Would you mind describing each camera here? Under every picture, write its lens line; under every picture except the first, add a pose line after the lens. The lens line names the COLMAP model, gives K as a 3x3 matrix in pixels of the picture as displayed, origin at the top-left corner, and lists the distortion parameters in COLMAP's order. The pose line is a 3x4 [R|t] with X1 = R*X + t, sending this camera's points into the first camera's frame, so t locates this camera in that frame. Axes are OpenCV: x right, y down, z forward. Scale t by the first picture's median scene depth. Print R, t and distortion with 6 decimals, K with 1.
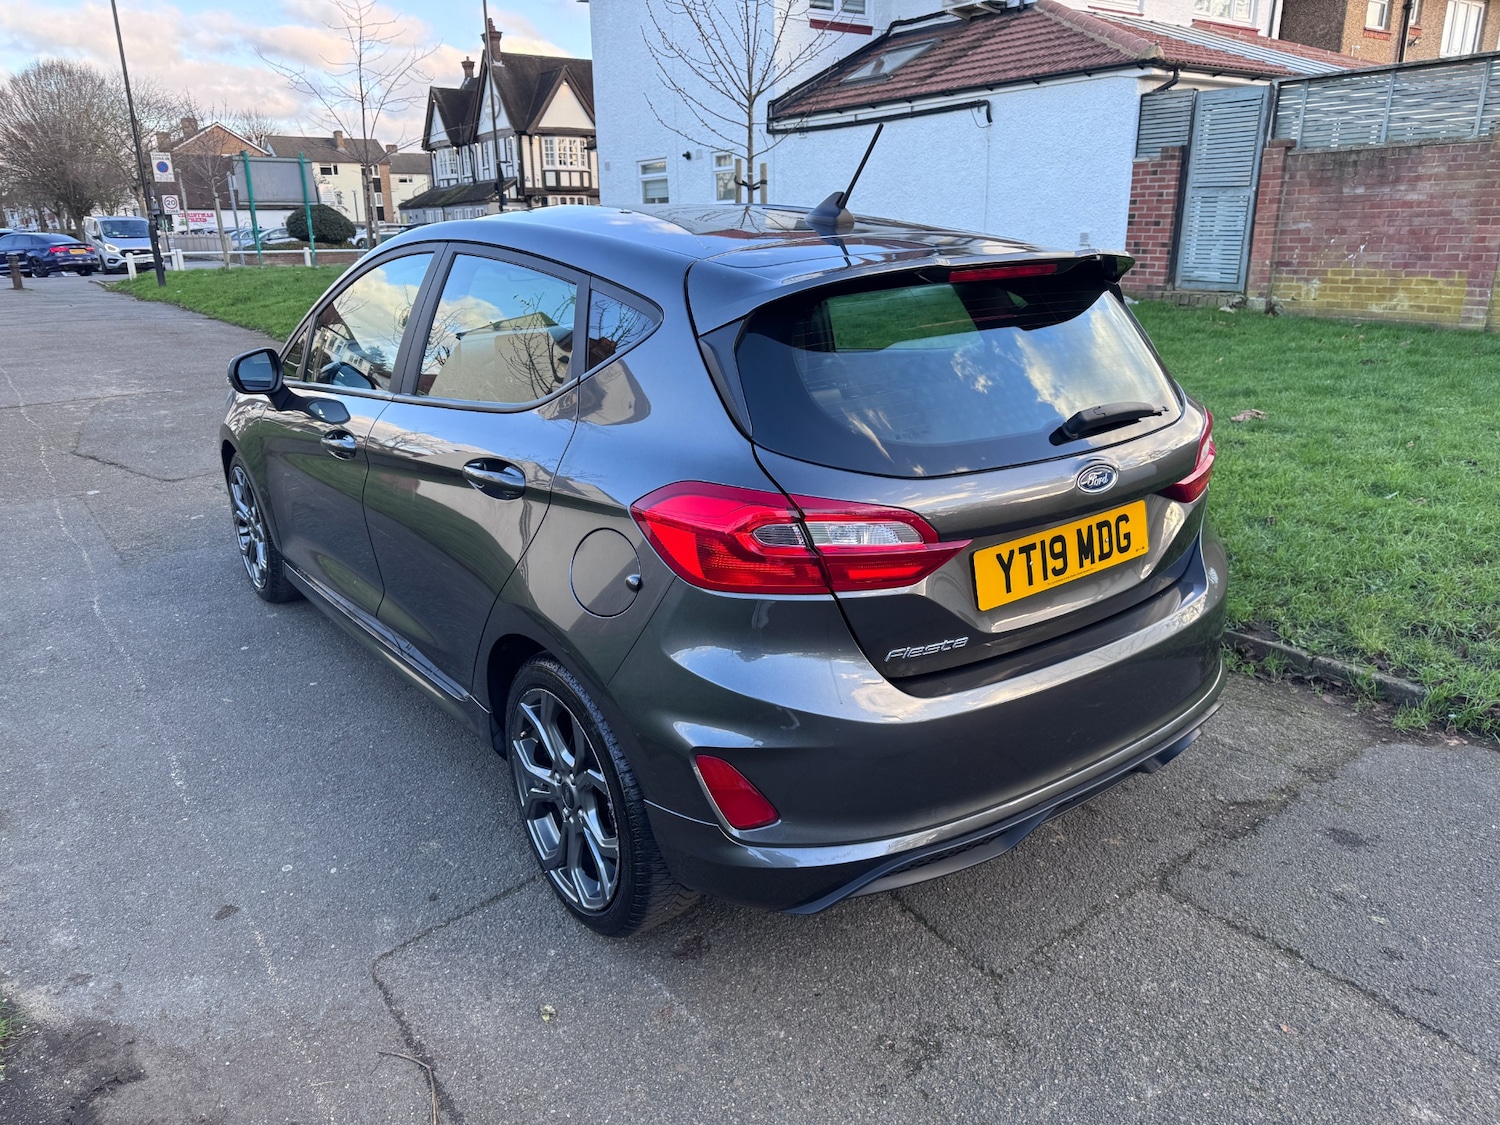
lens RADIAL K [[1082.9, 0, 750.0], [0, 1082.9, 562.5], [0, 0, 1]] dist [0.017757, -0.014917]
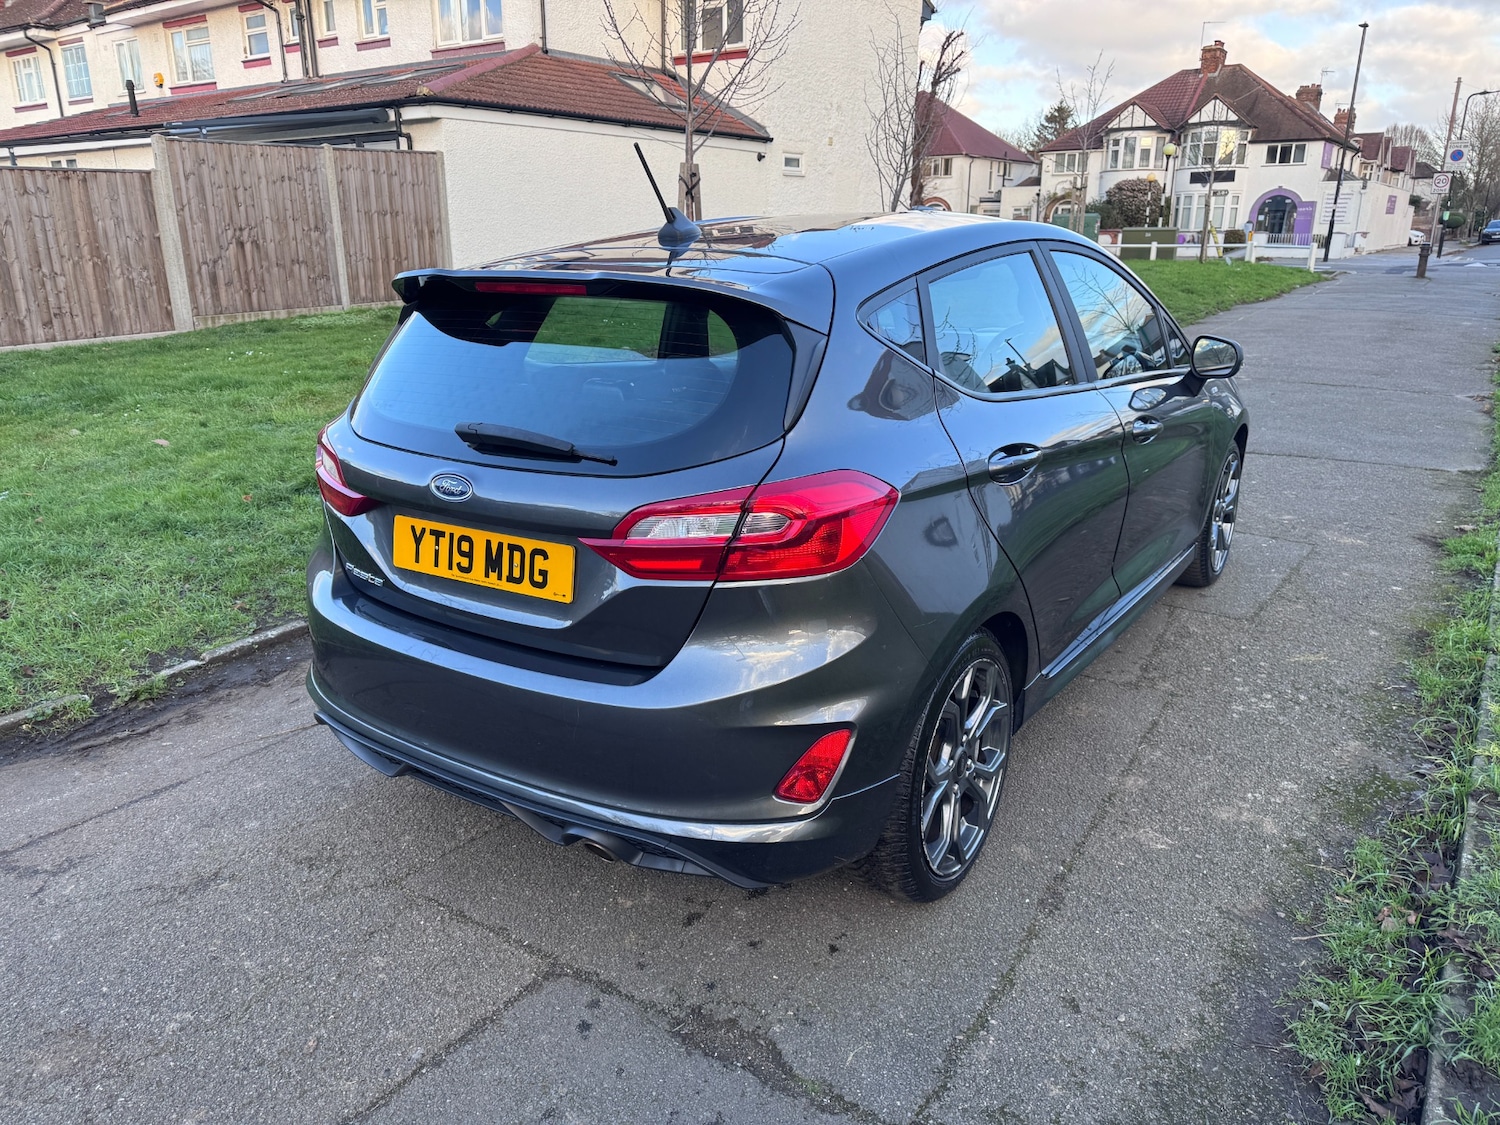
lens RADIAL K [[1055.6, 0, 681.8], [0, 1055.6, 556.2], [0, 0, 1]] dist [0.025549, -0.004115]
pose [[0.301773, 0.291116, -0.907846, 0.231400], [-0.281063, 0.937085, 0.207065, -0.050015], [0.911008, 0.192675, 0.364609, 0.146620]]
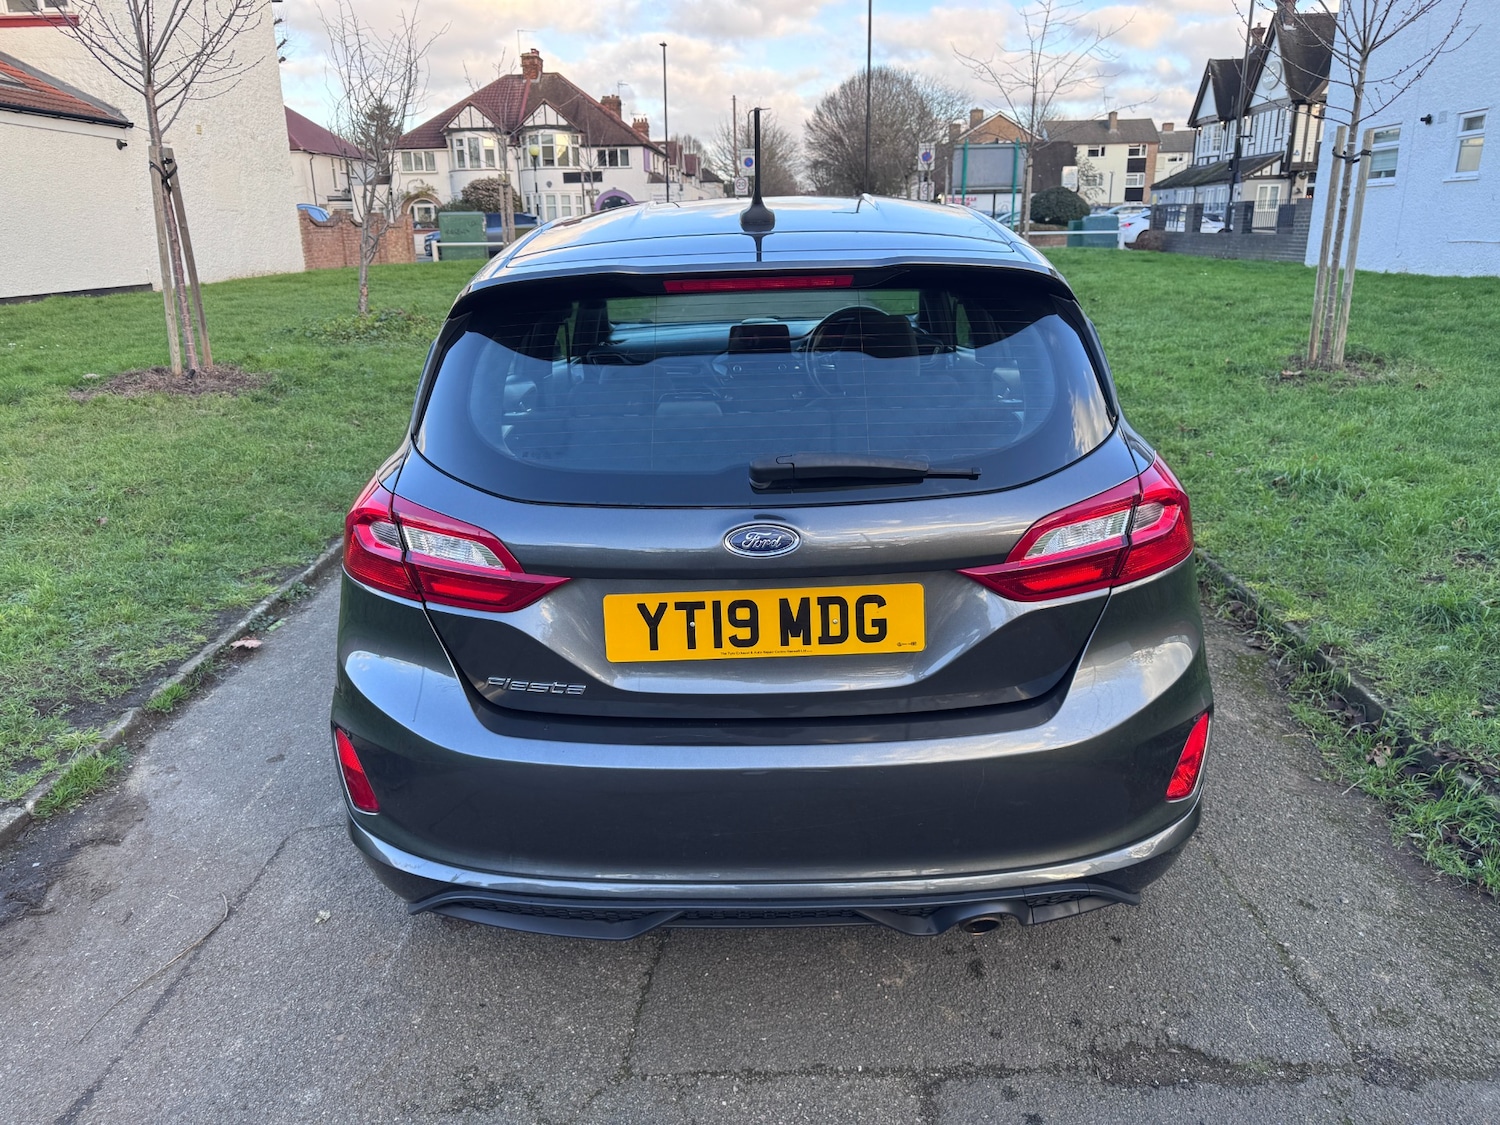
lens RADIAL K [[1082.9, 0, 750.0], [0, 1082.9, 562.5], [0, 0, 1]] dist [0.017757, -0.014917]
pose [[0.783150, 0.185293, -0.593585, 0.139046], [-0.175511, 0.981627, 0.074862, -0.020802], [0.596551, 0.045552, 0.801282, 0.059848]]
